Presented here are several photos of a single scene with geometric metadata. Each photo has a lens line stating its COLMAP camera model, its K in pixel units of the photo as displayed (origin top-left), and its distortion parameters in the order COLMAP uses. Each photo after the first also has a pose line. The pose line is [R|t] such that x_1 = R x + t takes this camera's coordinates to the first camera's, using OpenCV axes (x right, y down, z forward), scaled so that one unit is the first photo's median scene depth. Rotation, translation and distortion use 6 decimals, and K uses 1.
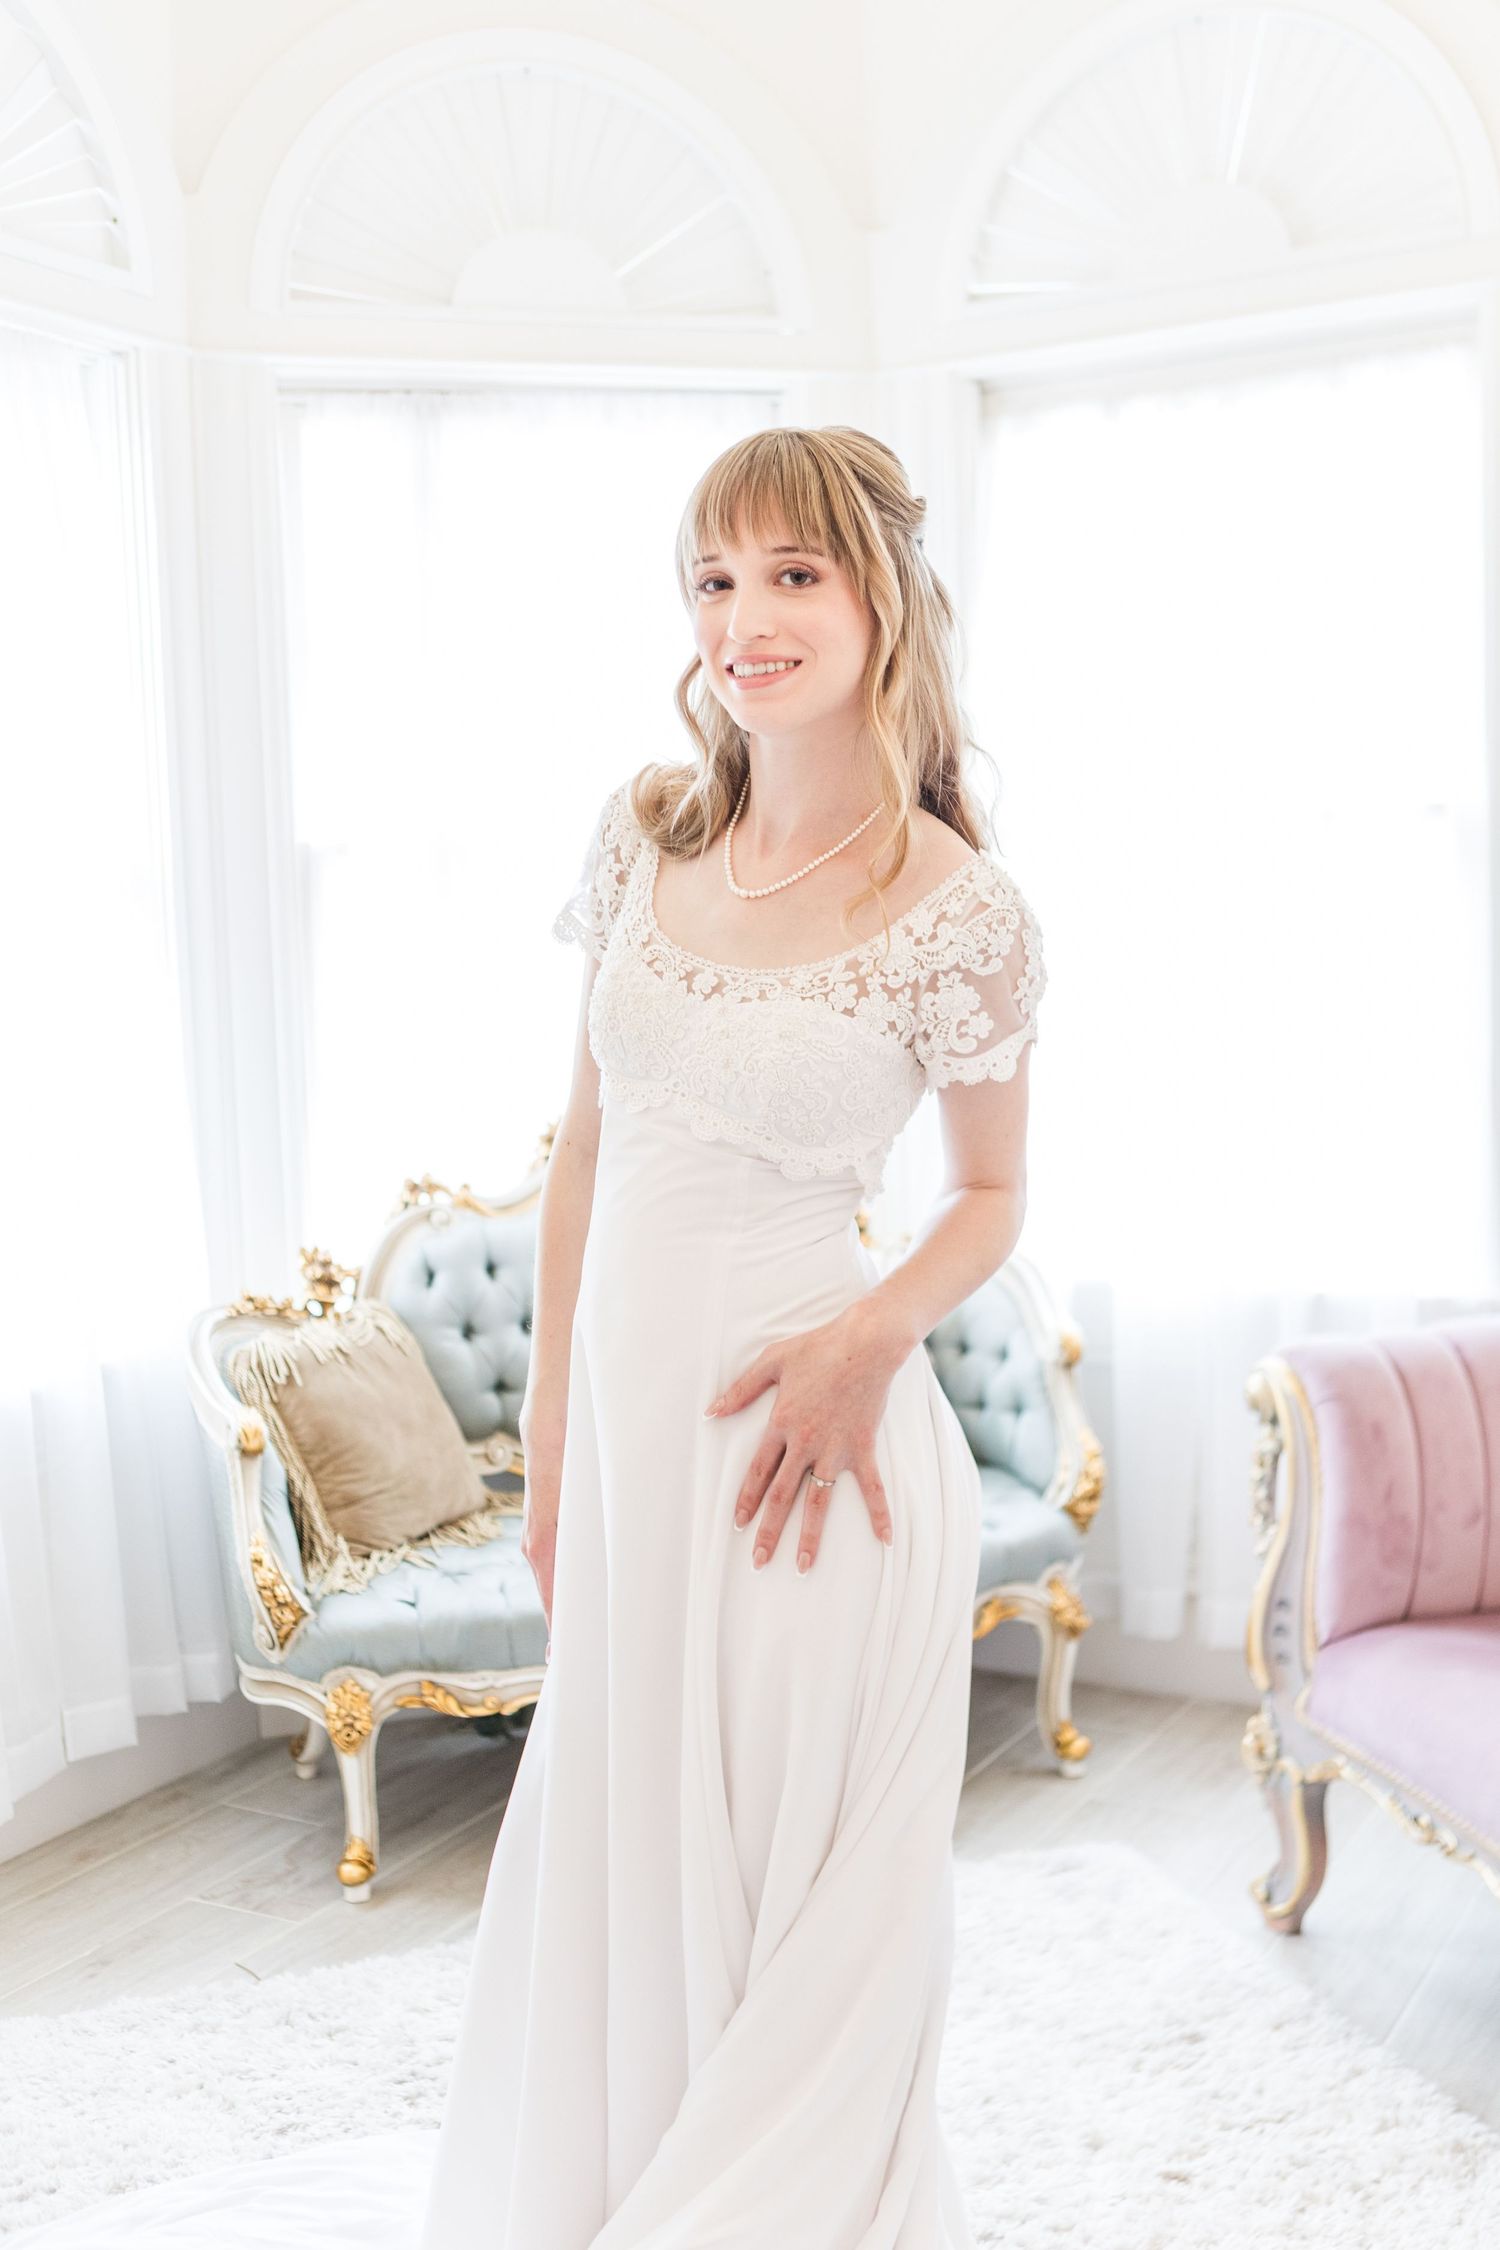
lens RADIAL K [[2303.0, 0, 750.0], [0, 2303.0, 1125.0], [0, 0, 1]] dist [-0.027868, -0.005228]
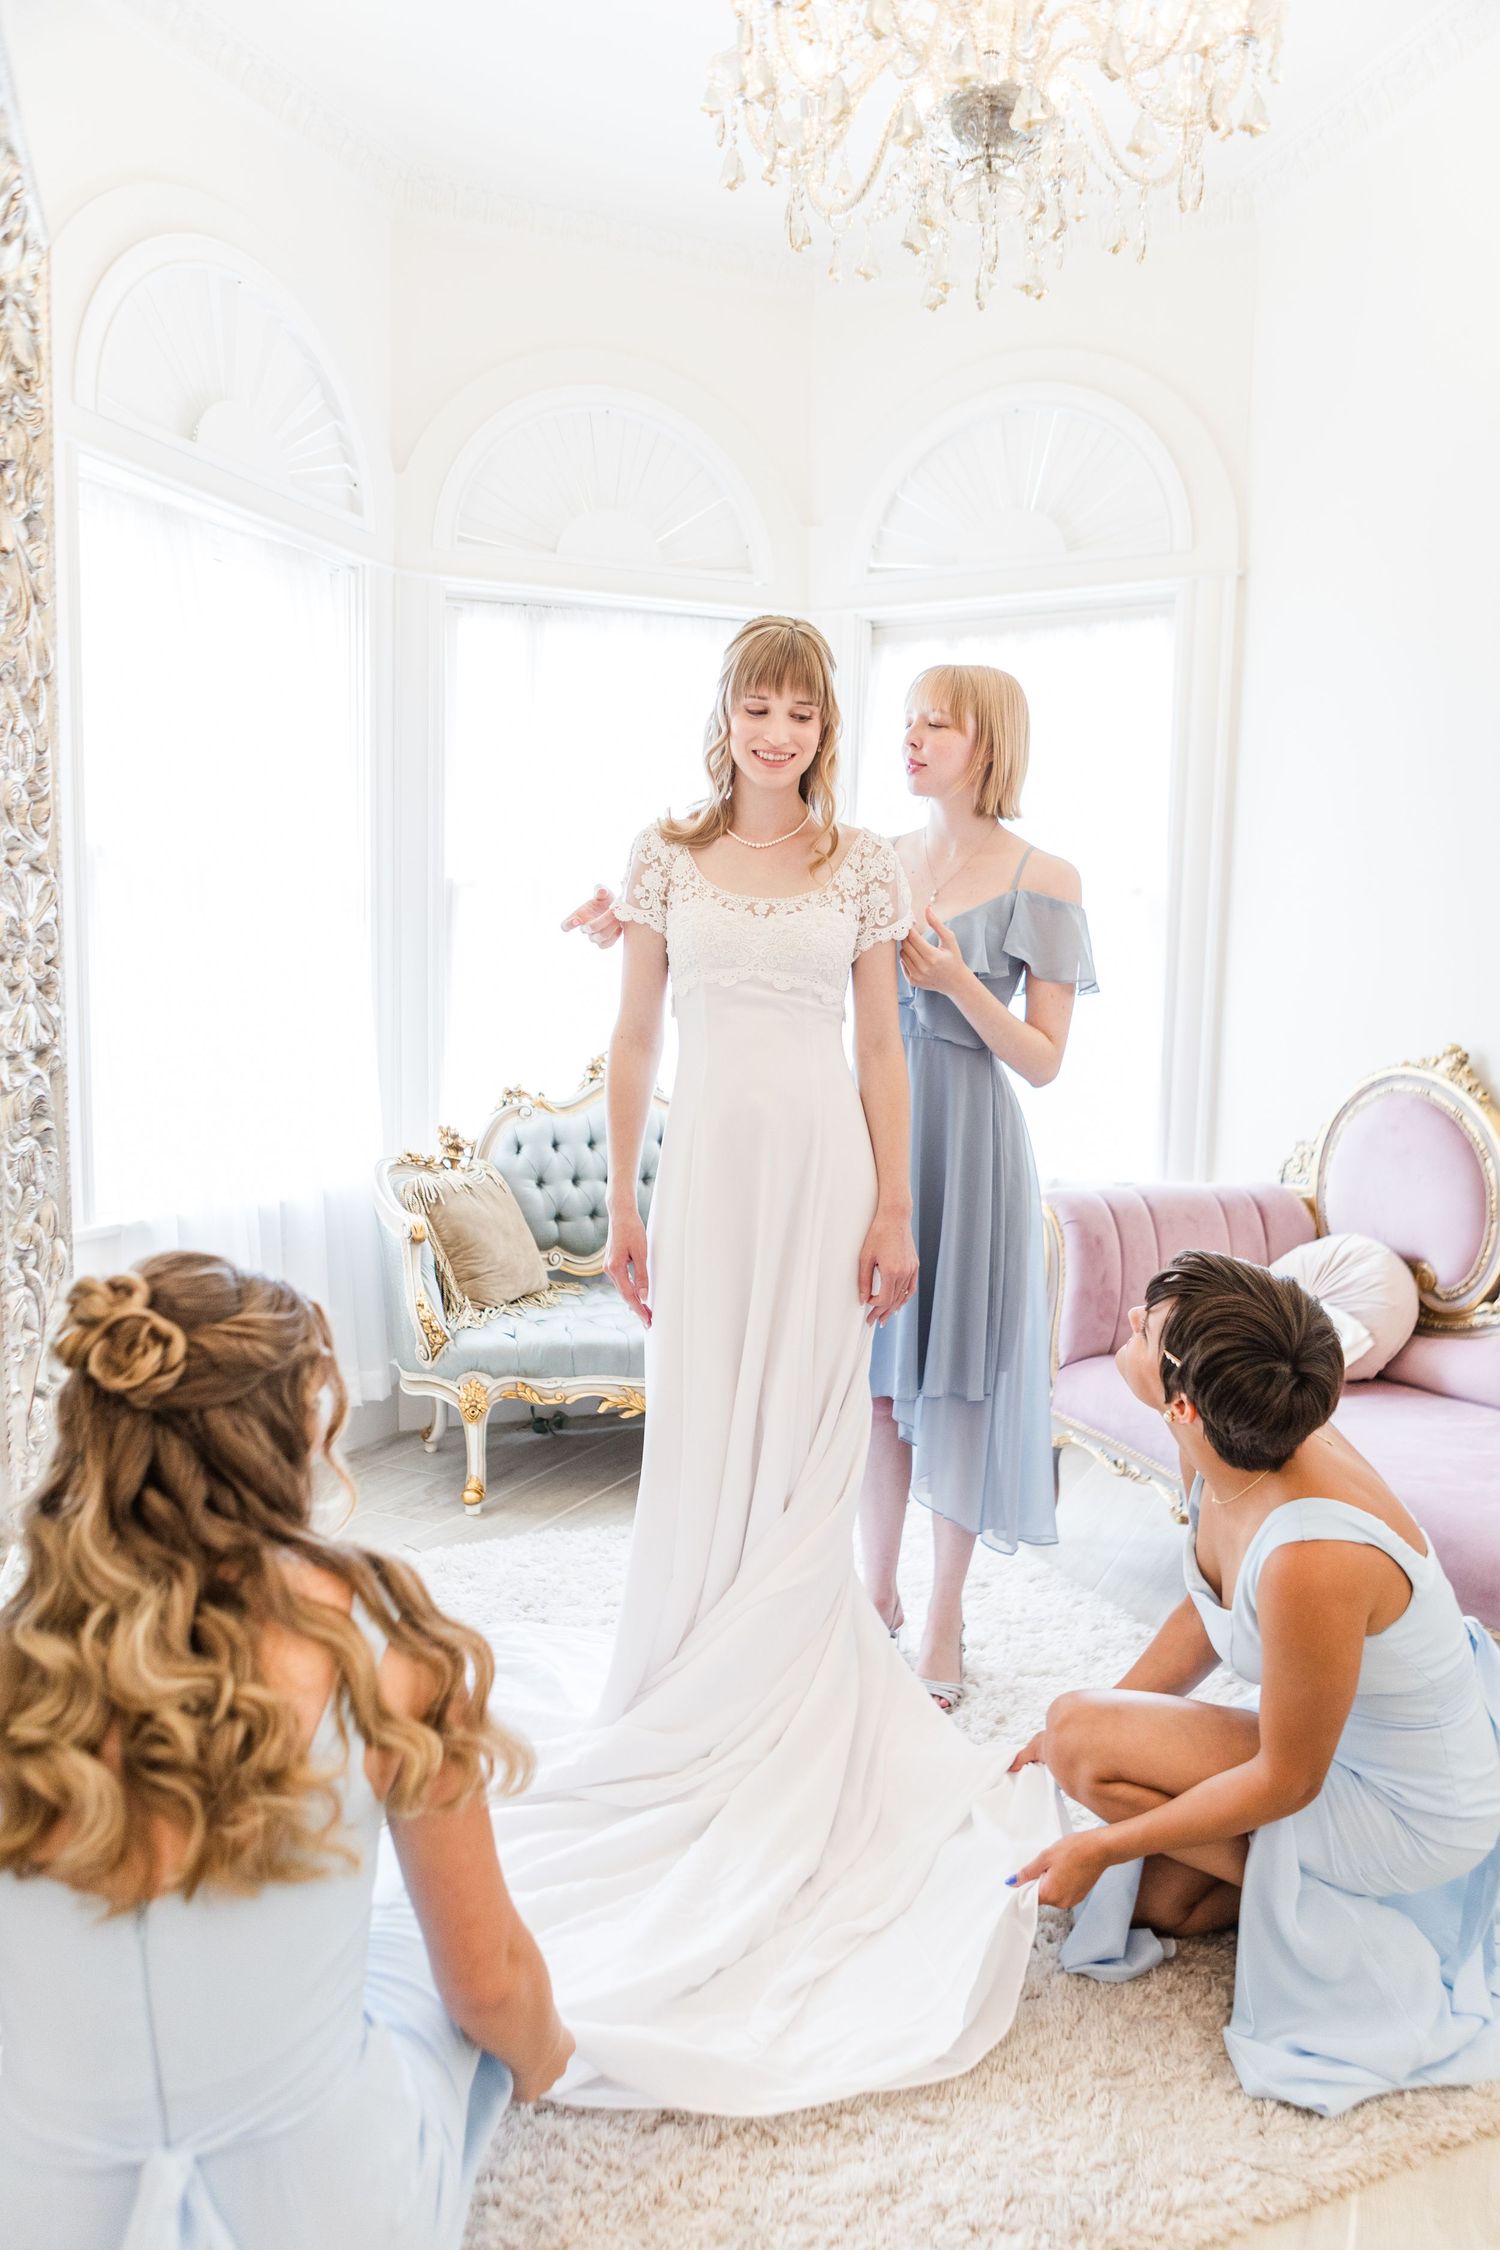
lens RADIAL K [[1523.4, 0, 750.0], [0, 1523.4, 1125.0], [0, 0, 1]] dist [-0.024960, 0.005595]
pose [[0.996592, 0.041695, 0.071181, -0.059021], [-0.041499, 0.999130, -0.004238, 0.052812], [-0.071296, 0.001270, 0.997454, -0.093470]]
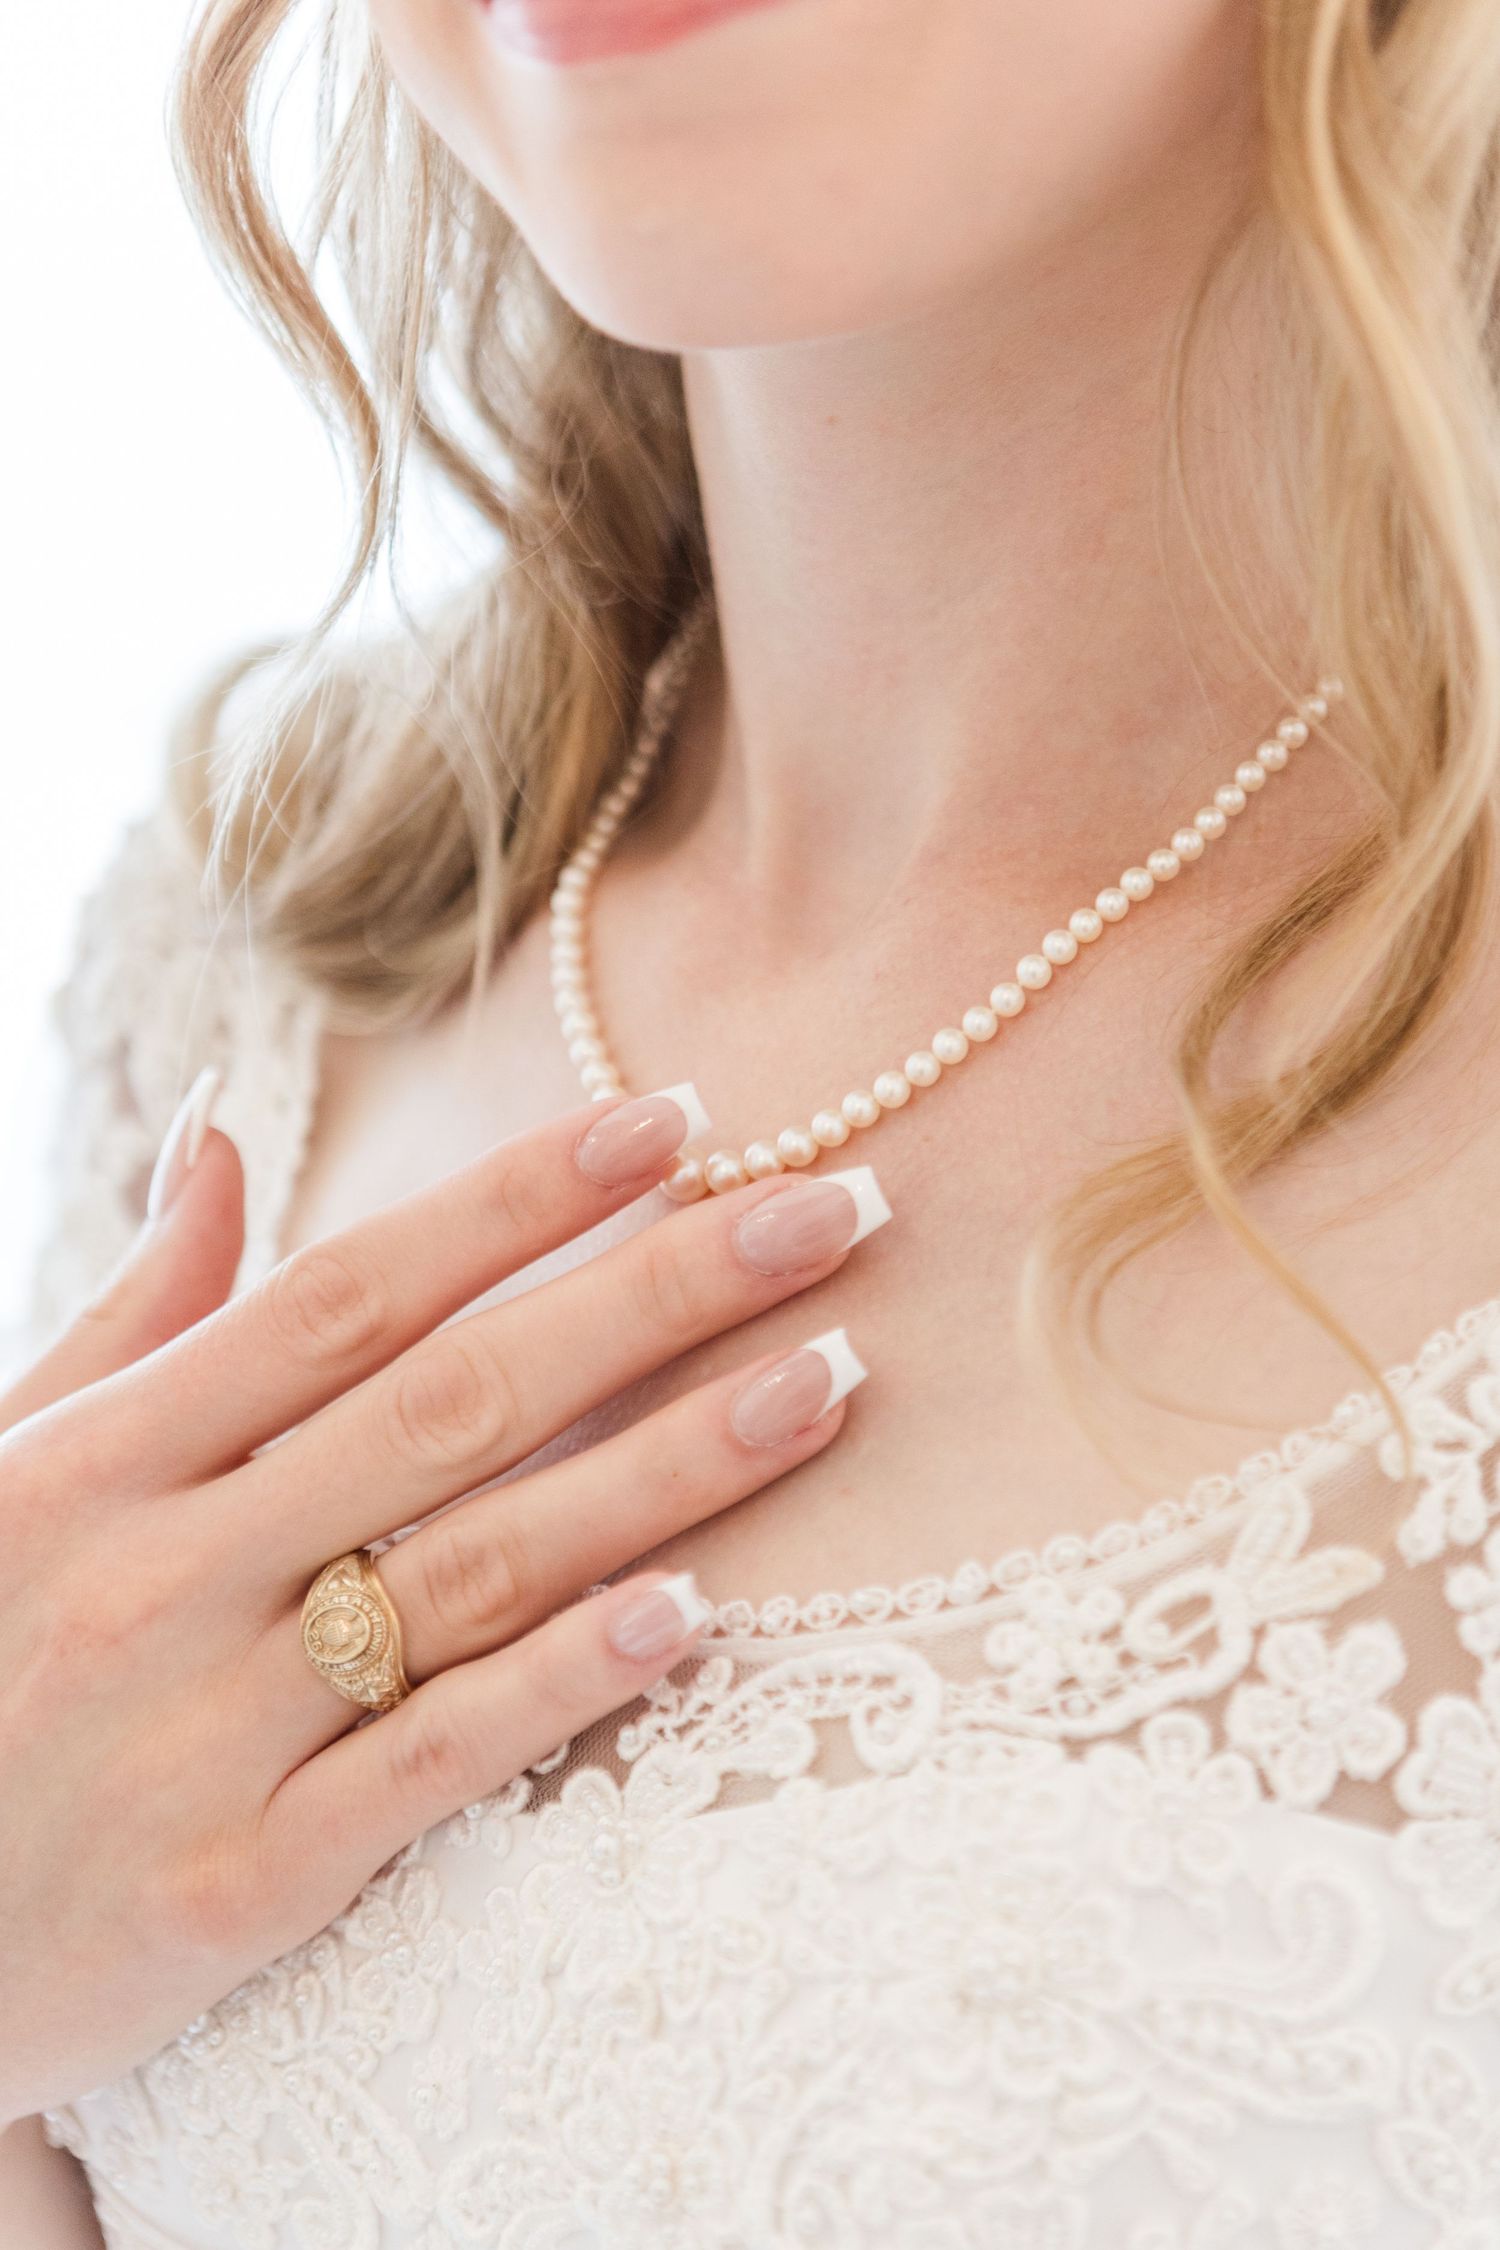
lens RADIAL K [[4491.6, 0, 750.0], [0, 4491.6, 1125.0], [0, 0, 1]] dist [-0.011438, -0.017016]
pose [[0.988309, -0.127357, -0.083818, 0.034557], [0.114434, 0.982912, -0.144186, -0.058557], [0.100749, 0.132909, 0.985994, 0.721216]]
